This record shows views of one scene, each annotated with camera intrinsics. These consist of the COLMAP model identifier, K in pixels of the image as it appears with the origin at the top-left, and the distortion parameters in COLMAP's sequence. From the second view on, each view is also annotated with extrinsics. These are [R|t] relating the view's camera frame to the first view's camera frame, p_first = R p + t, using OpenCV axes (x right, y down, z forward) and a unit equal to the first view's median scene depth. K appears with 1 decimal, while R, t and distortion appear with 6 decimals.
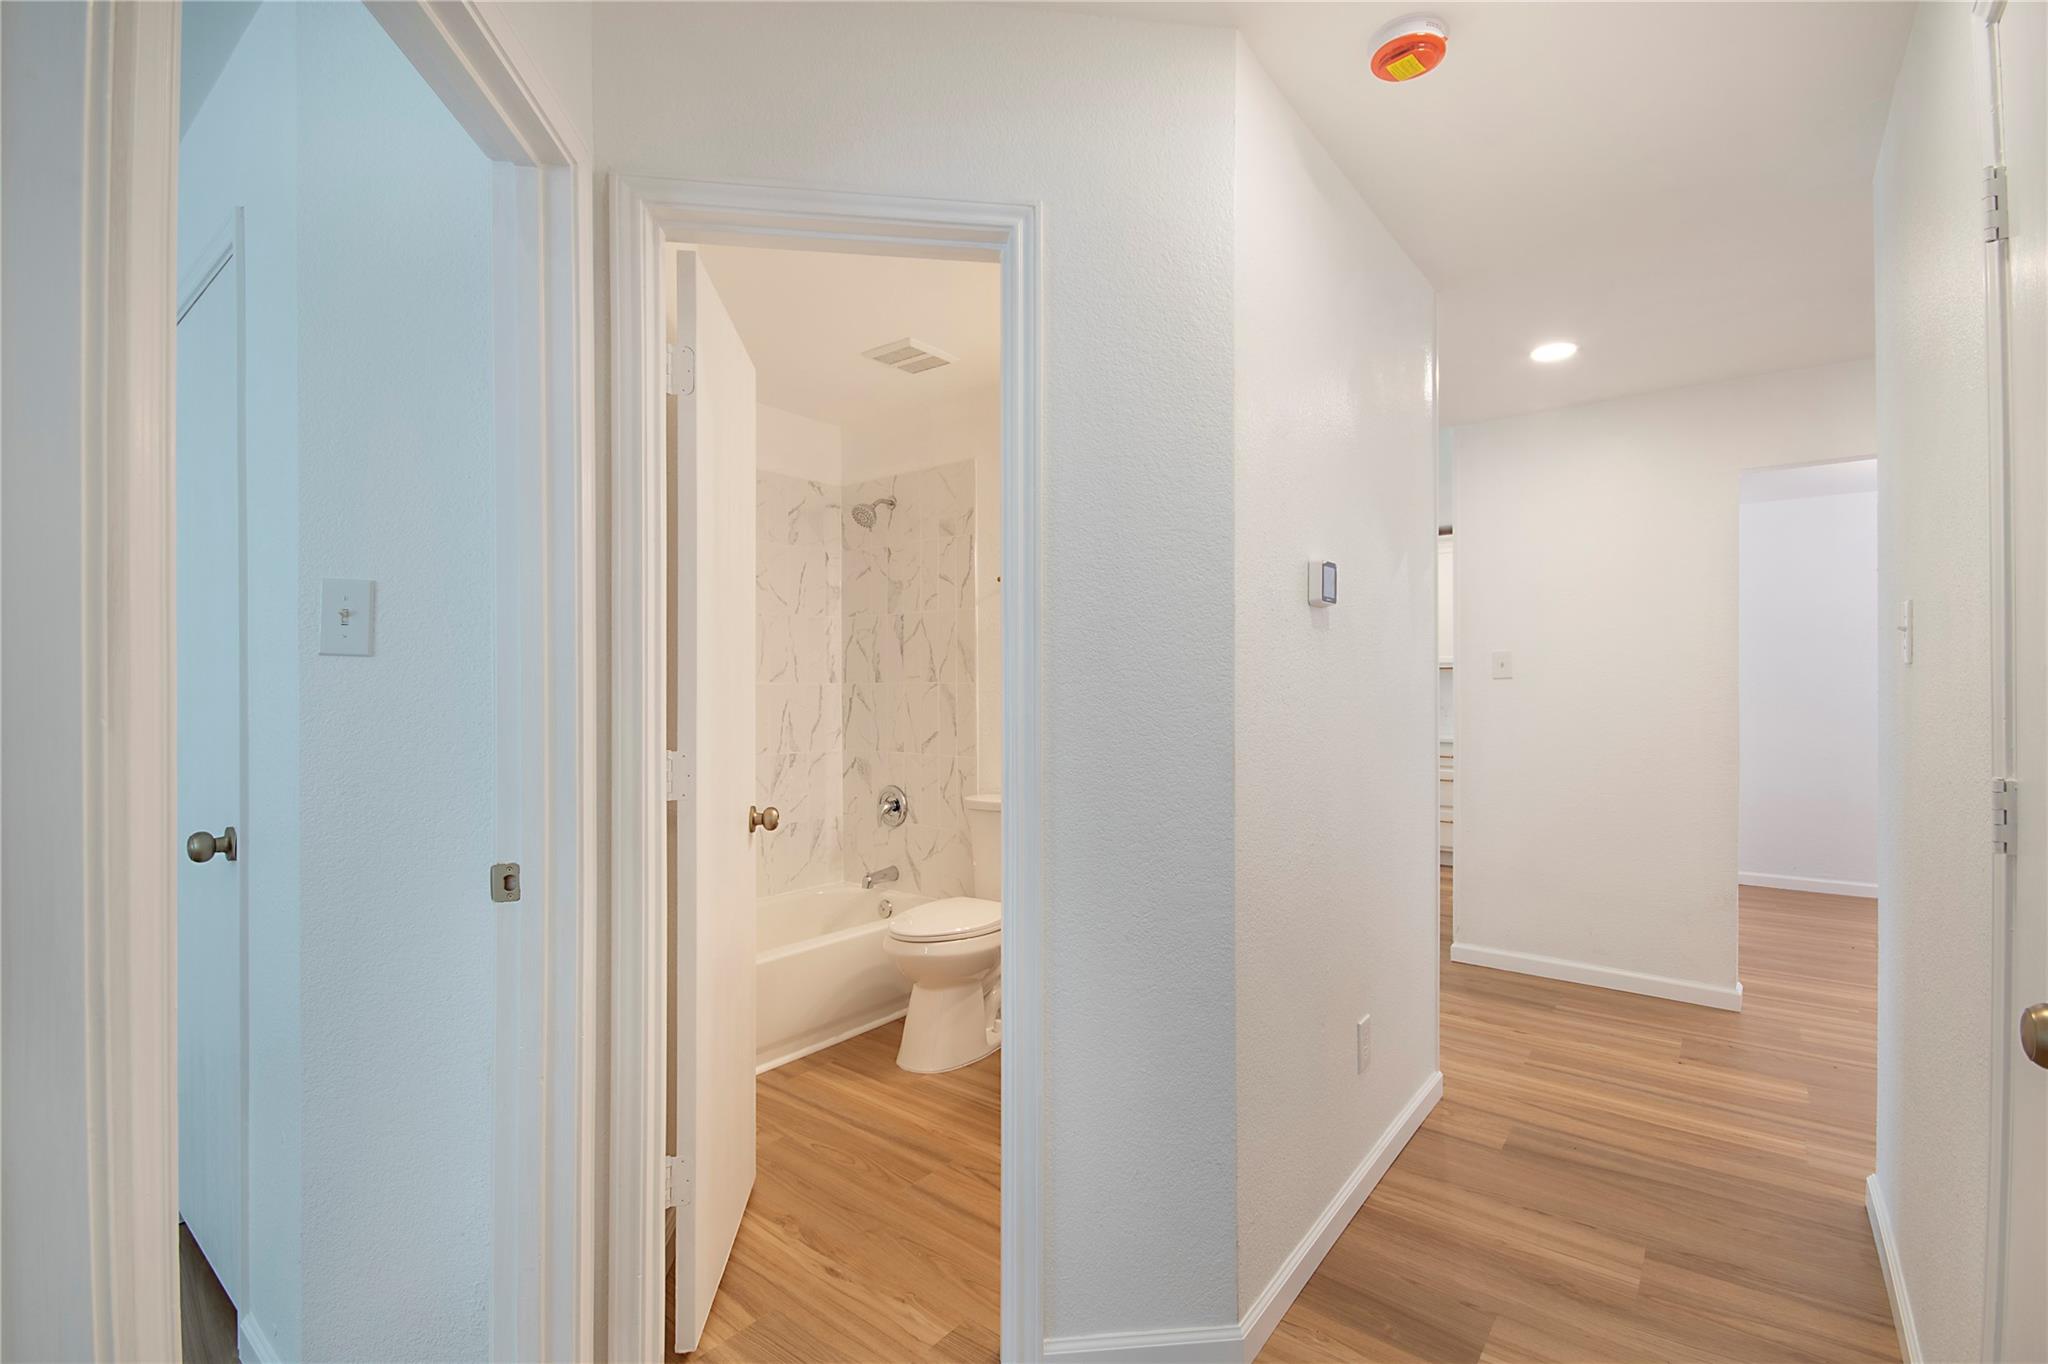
lens RADIAL K [[918.6, 0, 1019.1], [0, 918.6, 687.8], [0, 0, 1]] dist [0.008259, -0.000945]
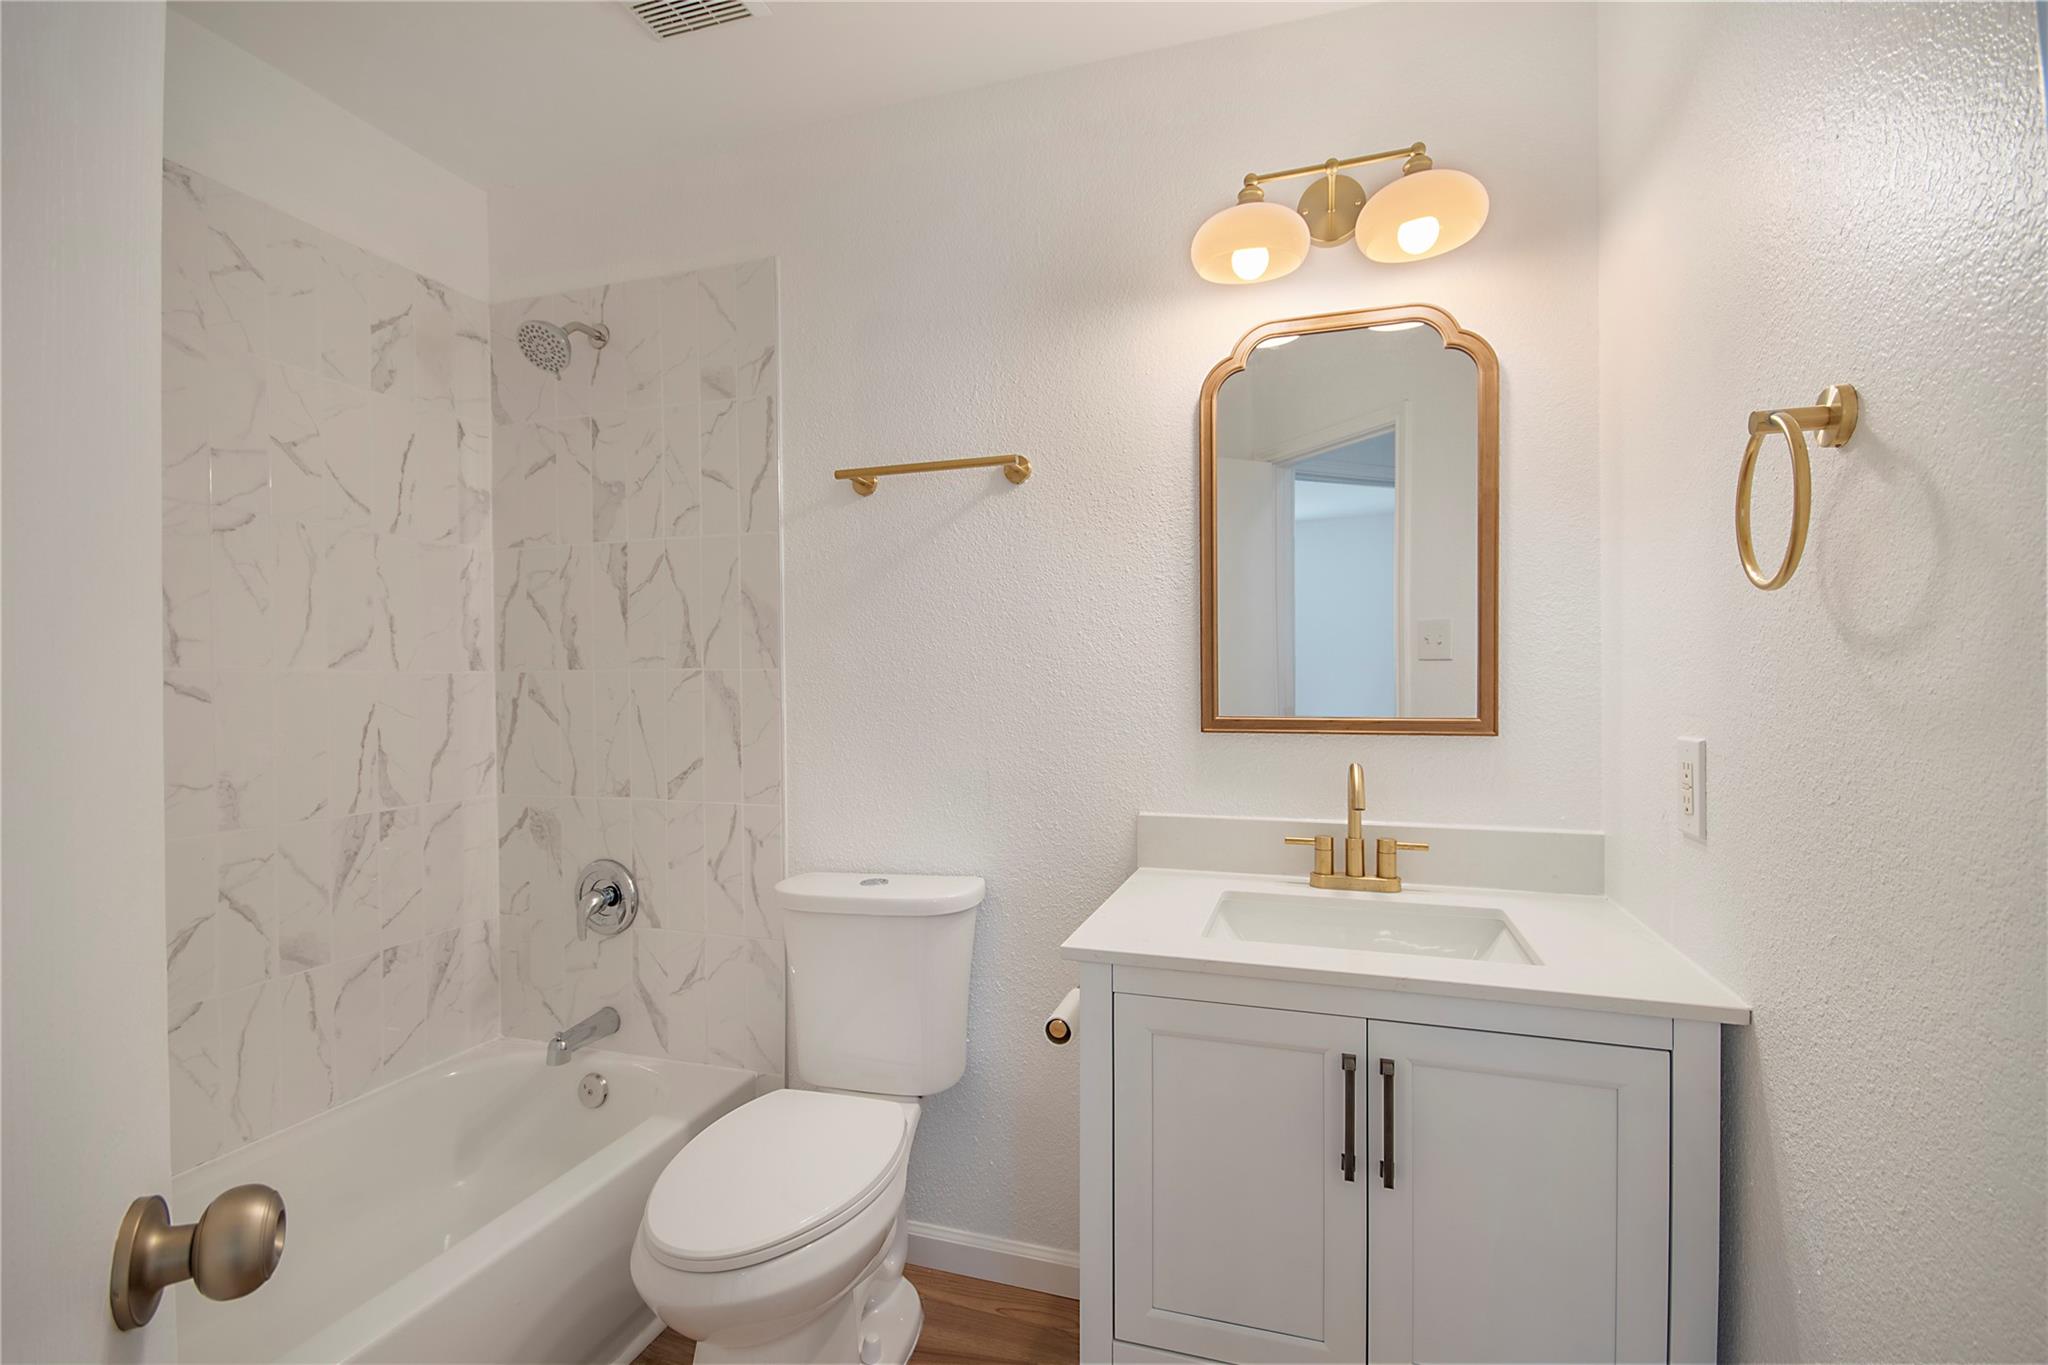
lens RADIAL K [[918.6, 0, 1031.0], [0, 918.6, 684.7], [0, 0, 1]] dist [0.008259, -0.000945]
pose [[0.936278, -0.008329, 0.351160, -0.093103], [0.006108, 0.999954, 0.007432, 0.000919], [-0.351206, -0.004813, 0.936286, 0.404570]]
